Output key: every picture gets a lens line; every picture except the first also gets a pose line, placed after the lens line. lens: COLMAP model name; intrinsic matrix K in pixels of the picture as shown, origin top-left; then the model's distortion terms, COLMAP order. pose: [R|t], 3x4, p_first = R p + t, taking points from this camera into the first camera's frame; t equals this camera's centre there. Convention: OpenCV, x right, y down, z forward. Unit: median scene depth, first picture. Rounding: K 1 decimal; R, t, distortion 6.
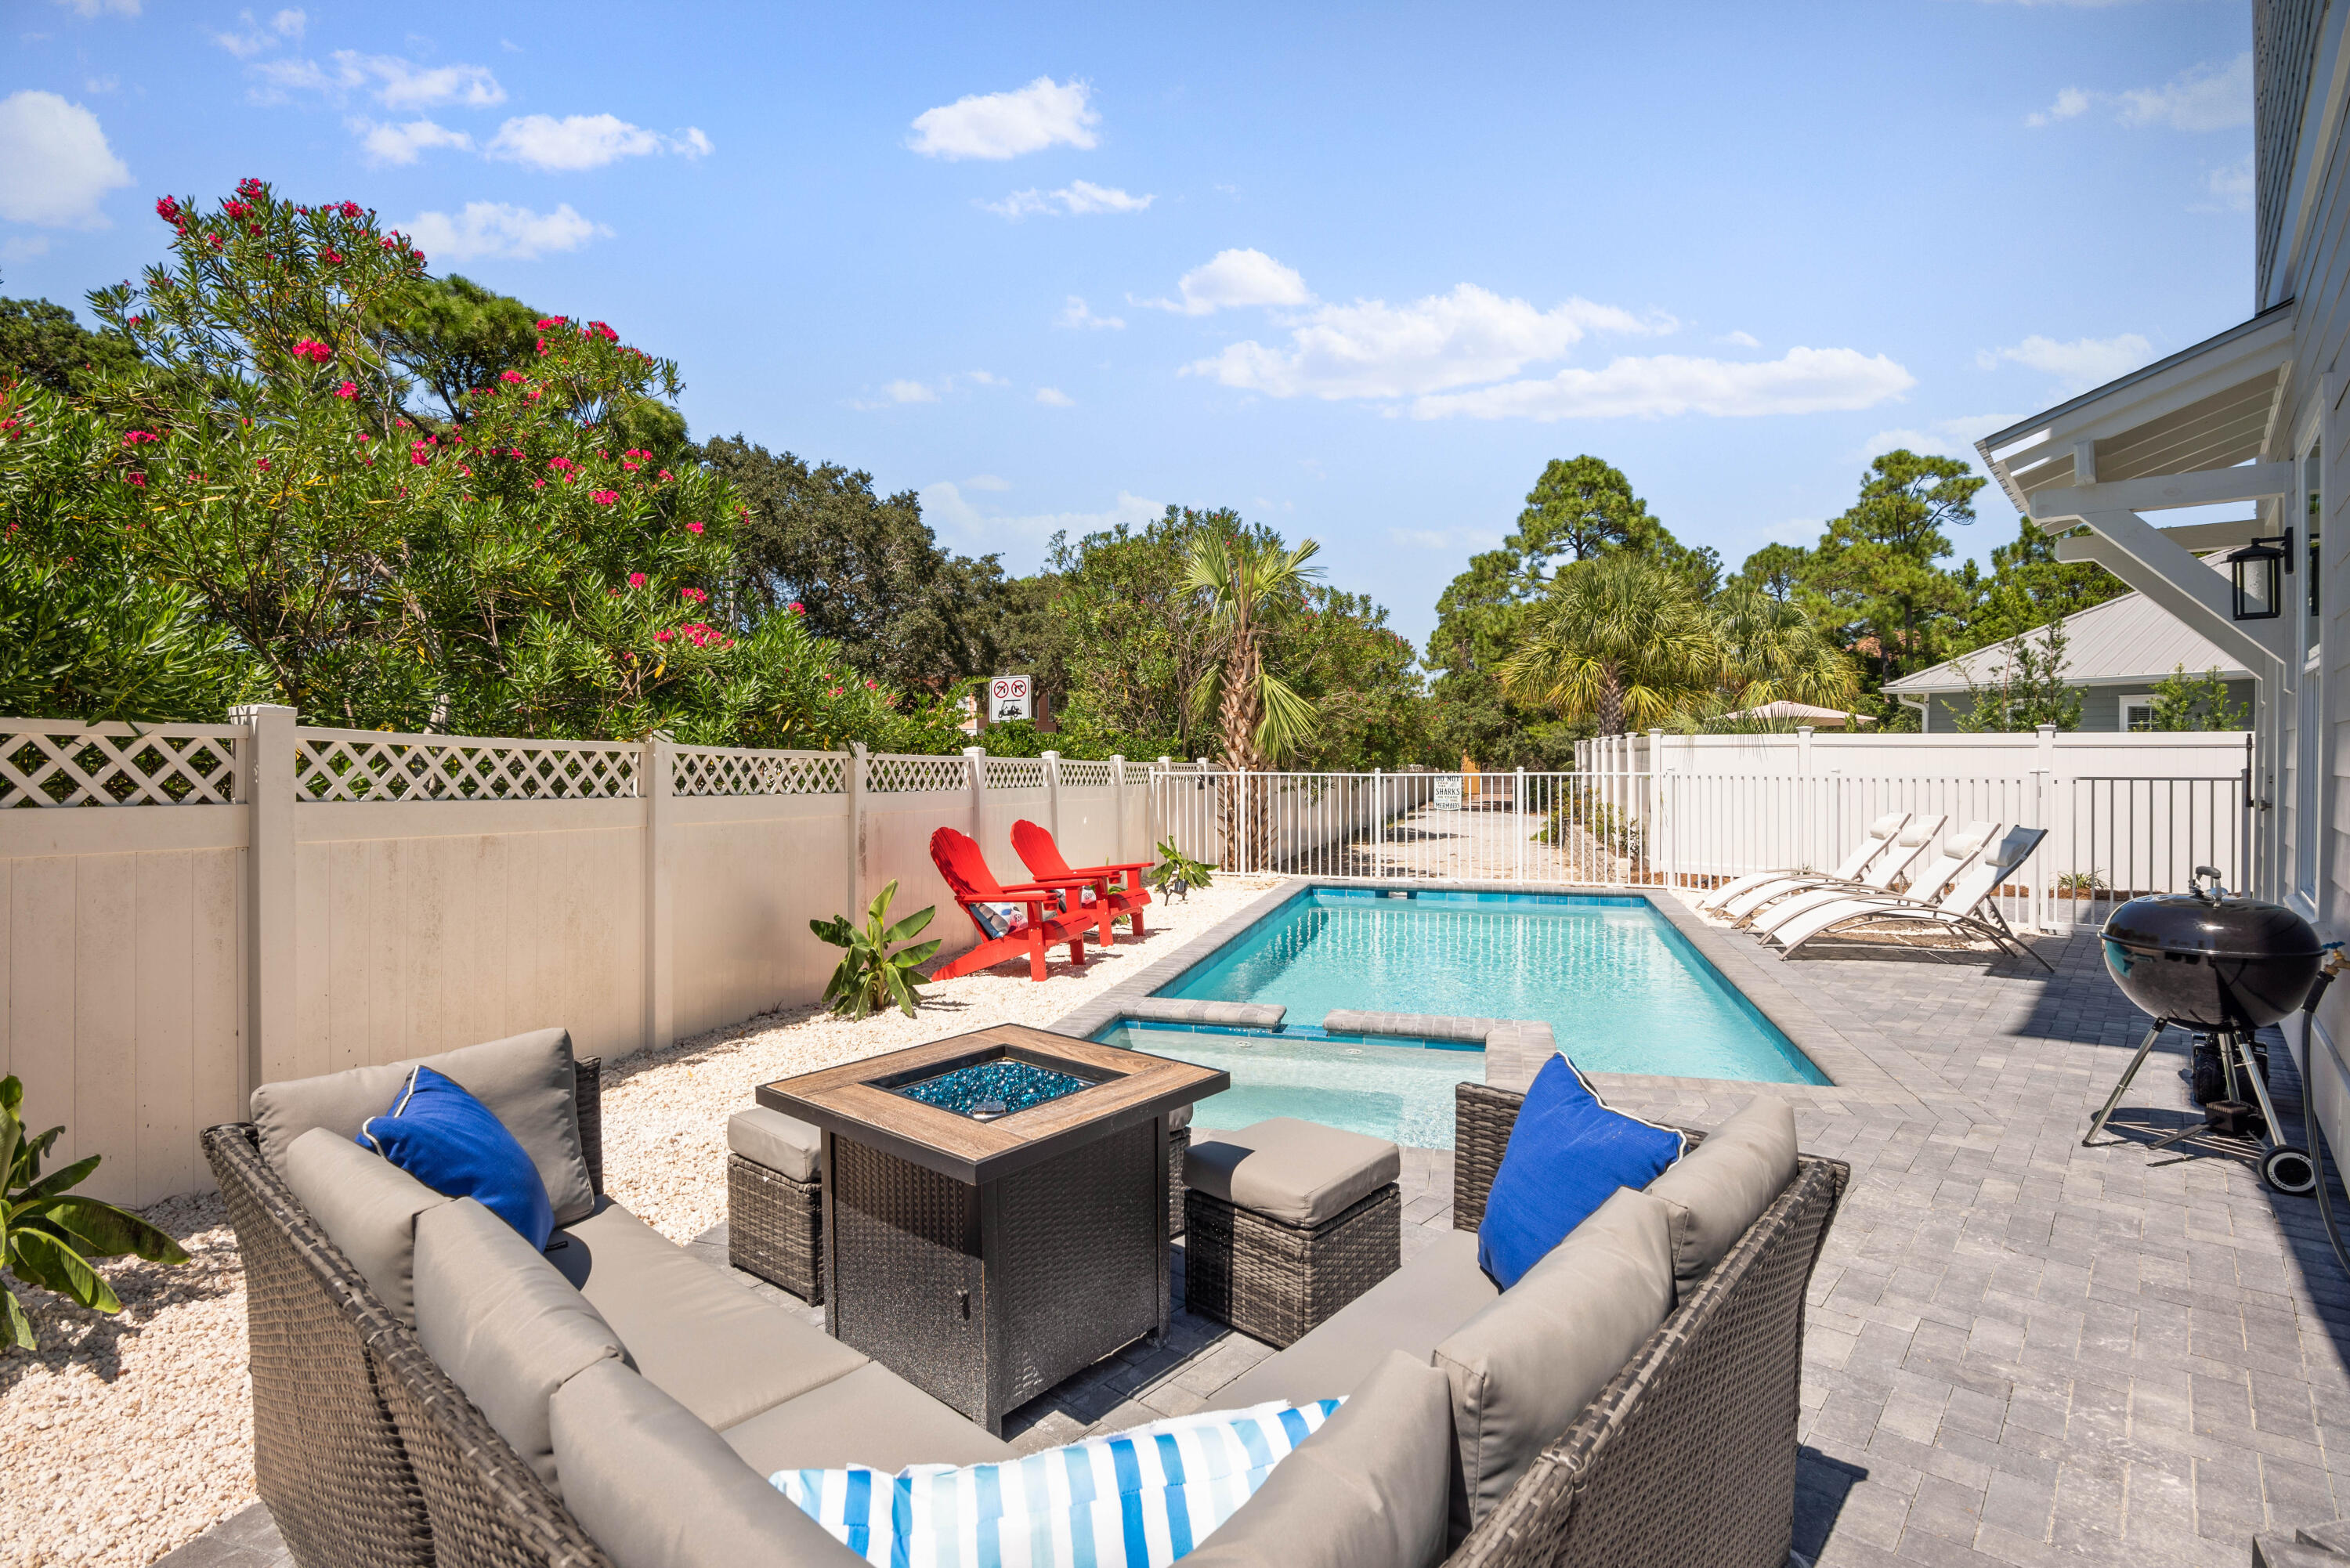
lens RADIAL K [[1190.6, 0, 1172.3], [0, 1190.6, 773.3], [0, 0, 1]] dist [-0.014793, 0.000899]
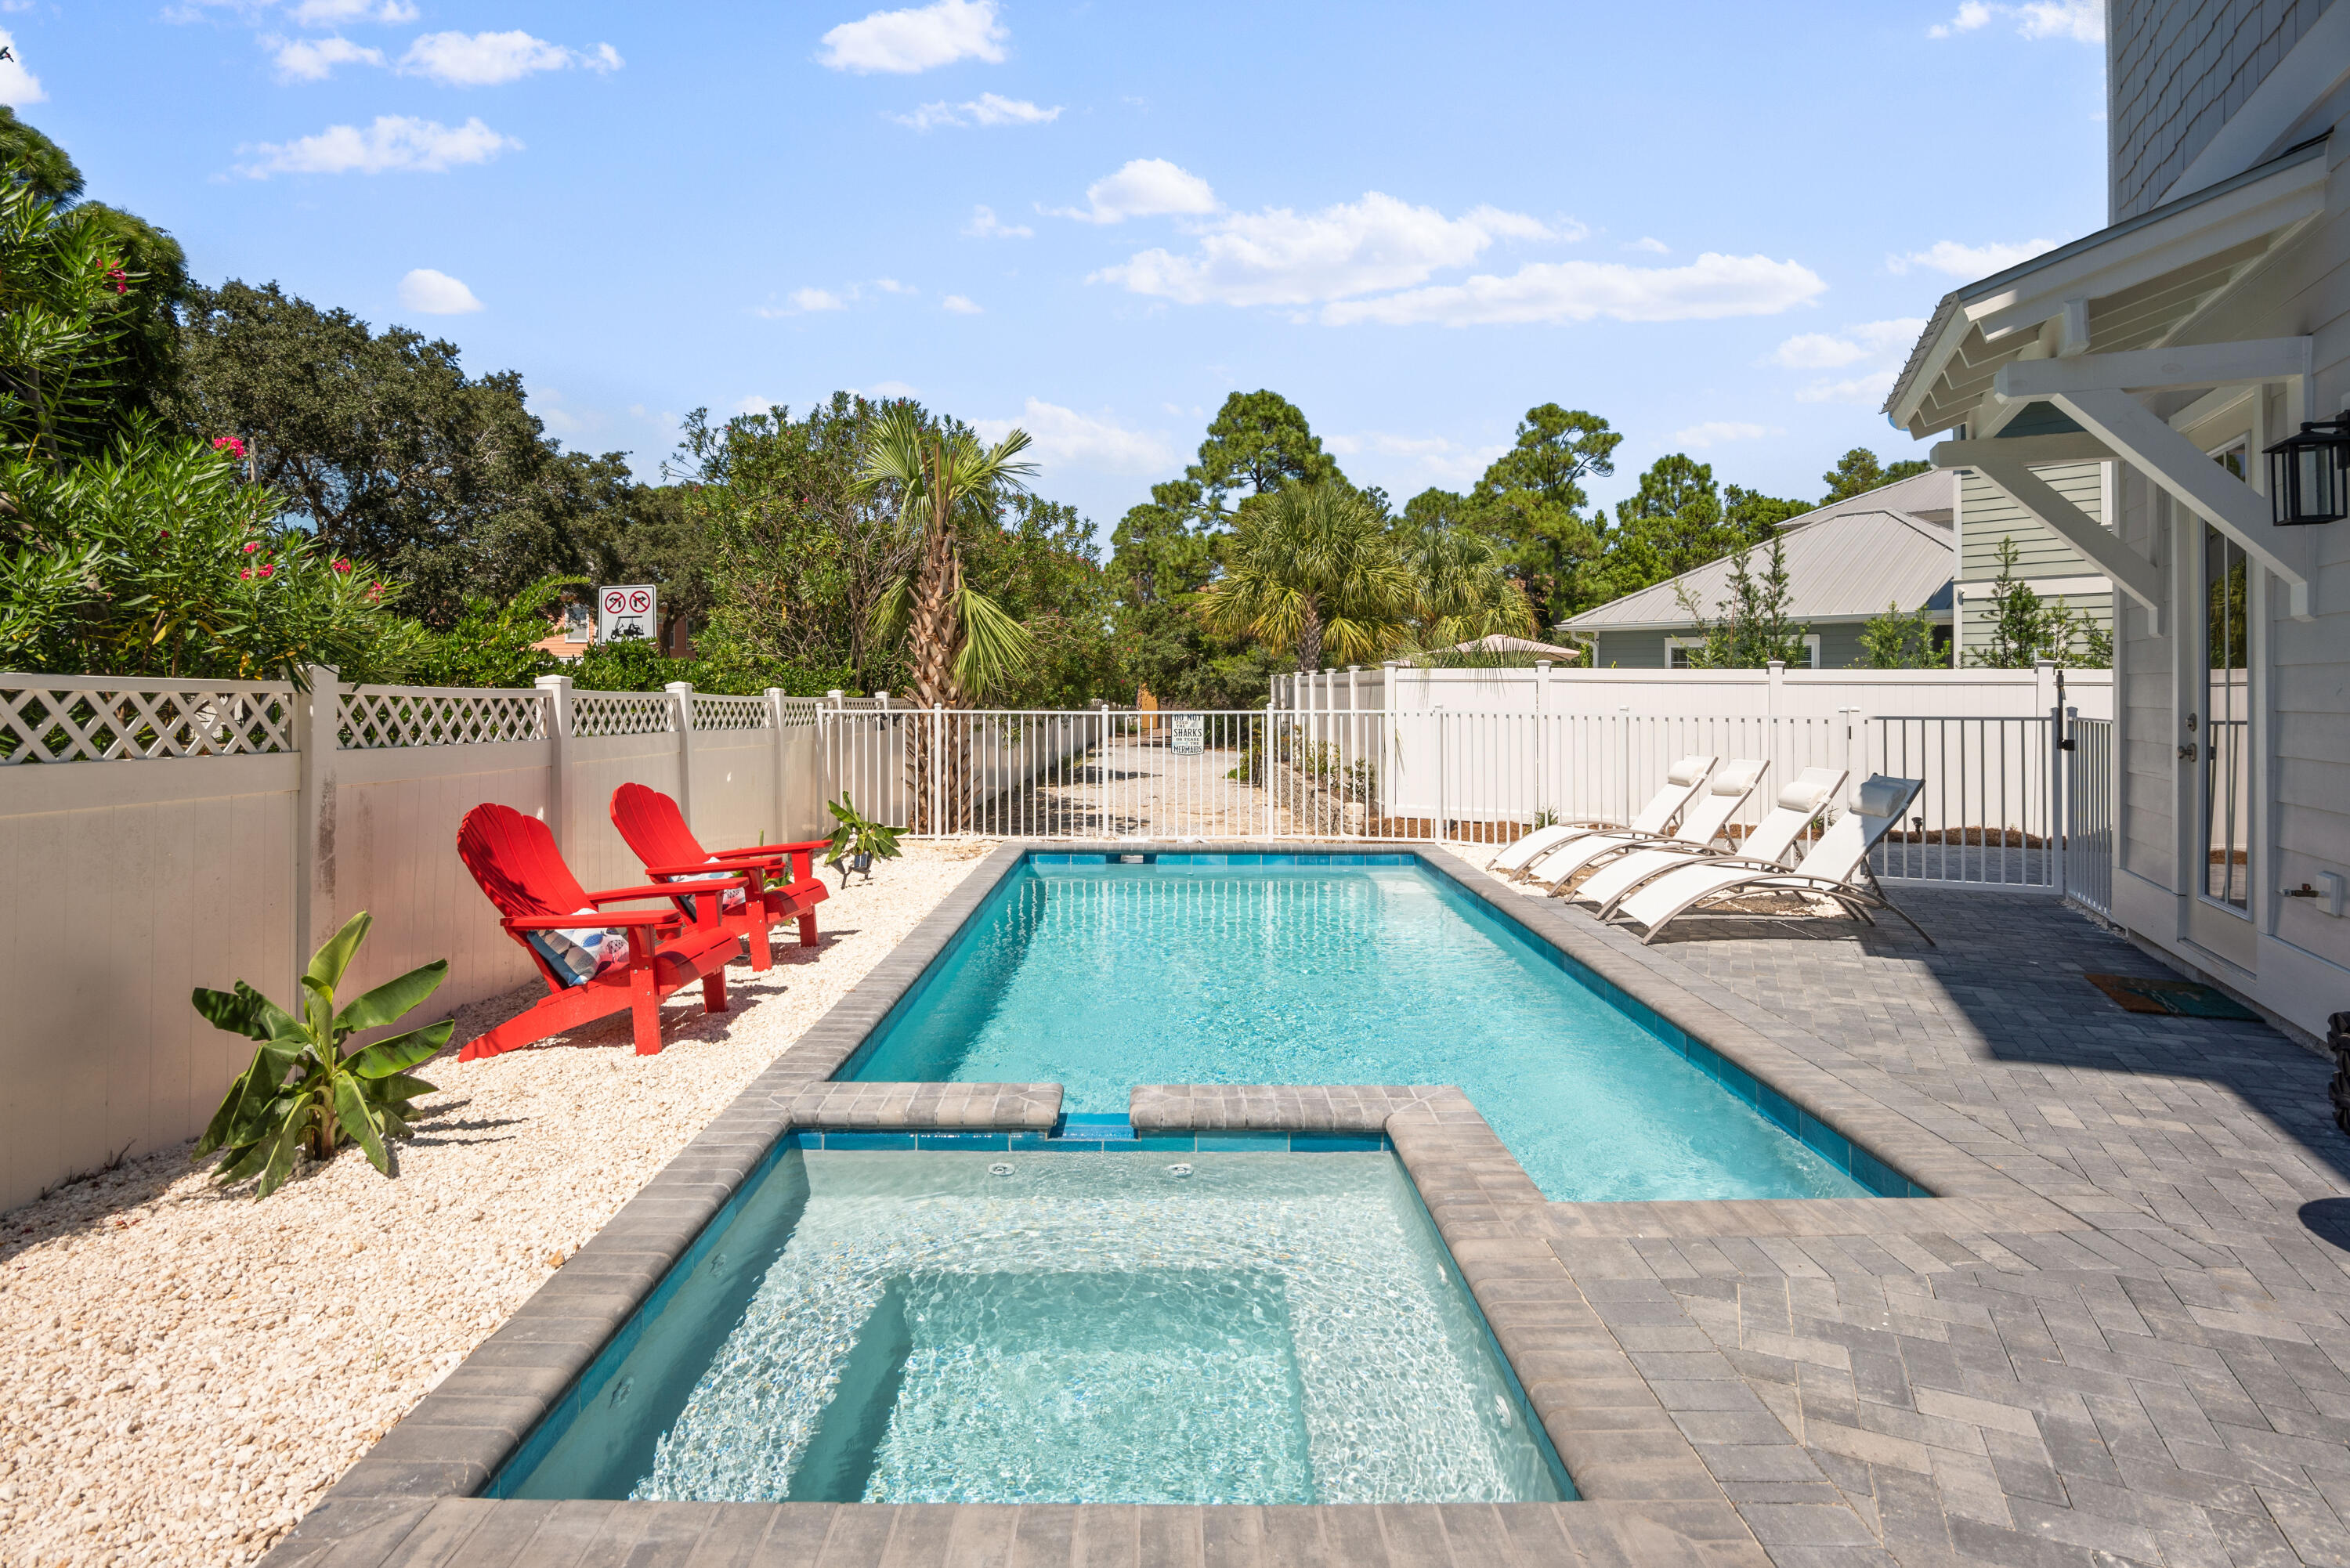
lens RADIAL K [[1190.6, 0, 1183.0], [0, 1190.6, 686.5], [0, 0, 1]] dist [-0.014793, 0.000899]
pose [[0.958022, 0.004217, 0.286664, -0.013369], [0.000584, 0.999861, -0.016662, -0.003319], [-0.286695, 0.016130, 0.957886, 0.189179]]
